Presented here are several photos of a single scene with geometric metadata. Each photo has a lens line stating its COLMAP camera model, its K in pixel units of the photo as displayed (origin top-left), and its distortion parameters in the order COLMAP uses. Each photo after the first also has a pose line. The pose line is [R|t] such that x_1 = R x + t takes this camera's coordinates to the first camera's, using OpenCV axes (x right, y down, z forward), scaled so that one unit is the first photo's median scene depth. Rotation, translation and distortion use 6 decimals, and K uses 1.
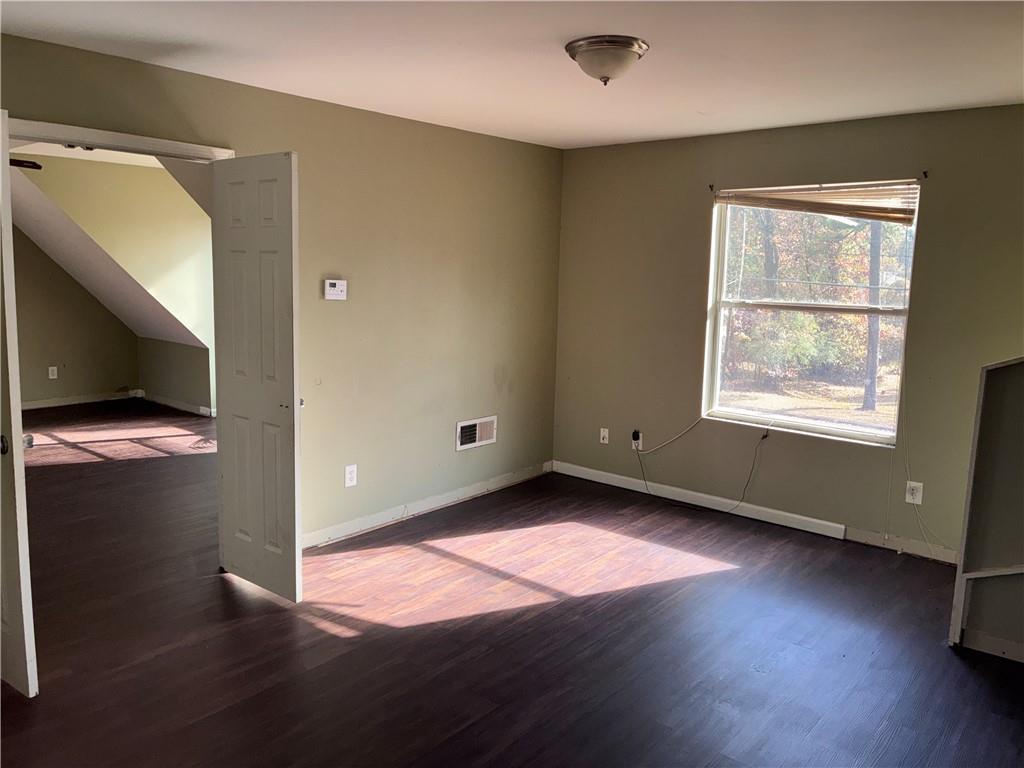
lens RADIAL K [[793.2, 0, 510.4], [0, 793.2, 380.1], [0, 0, 1]] dist [0.044644, -0.017972]
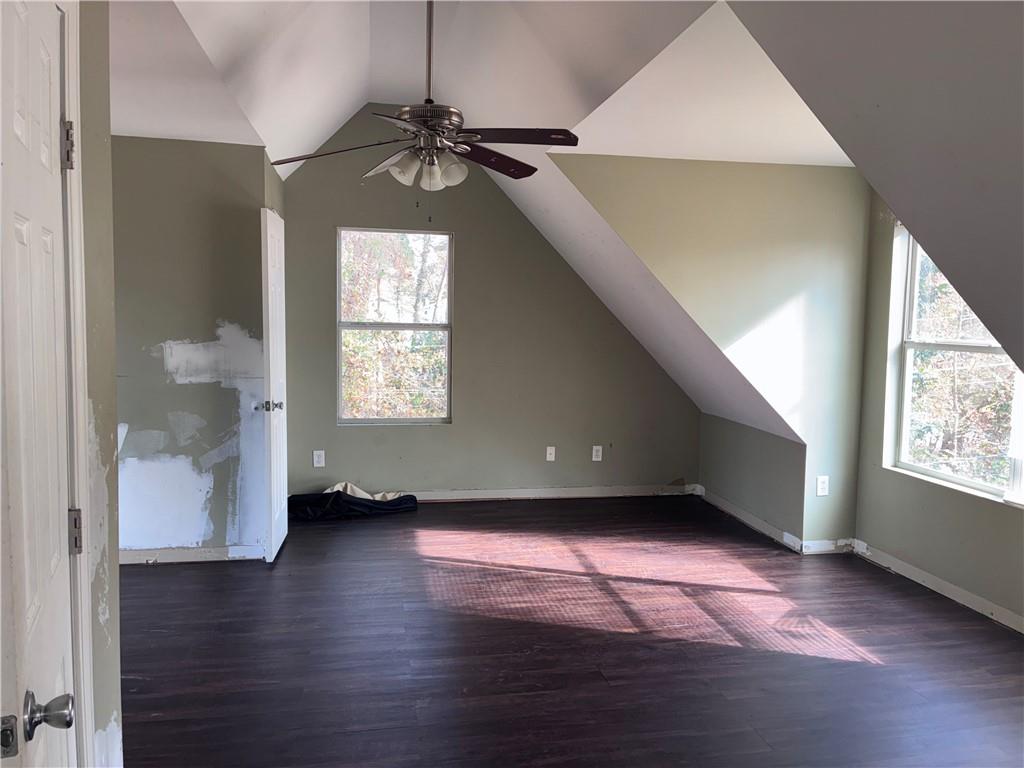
lens RADIAL K [[793.2, 0, 511.8], [0, 793.2, 379.4], [0, 0, 1]] dist [0.044644, -0.017972]
pose [[0.787026, 0.046238, -0.615185, -0.177232], [-0.084960, 0.995809, -0.033846, -0.049781], [0.611042, 0.078904, 0.787656, 0.361750]]
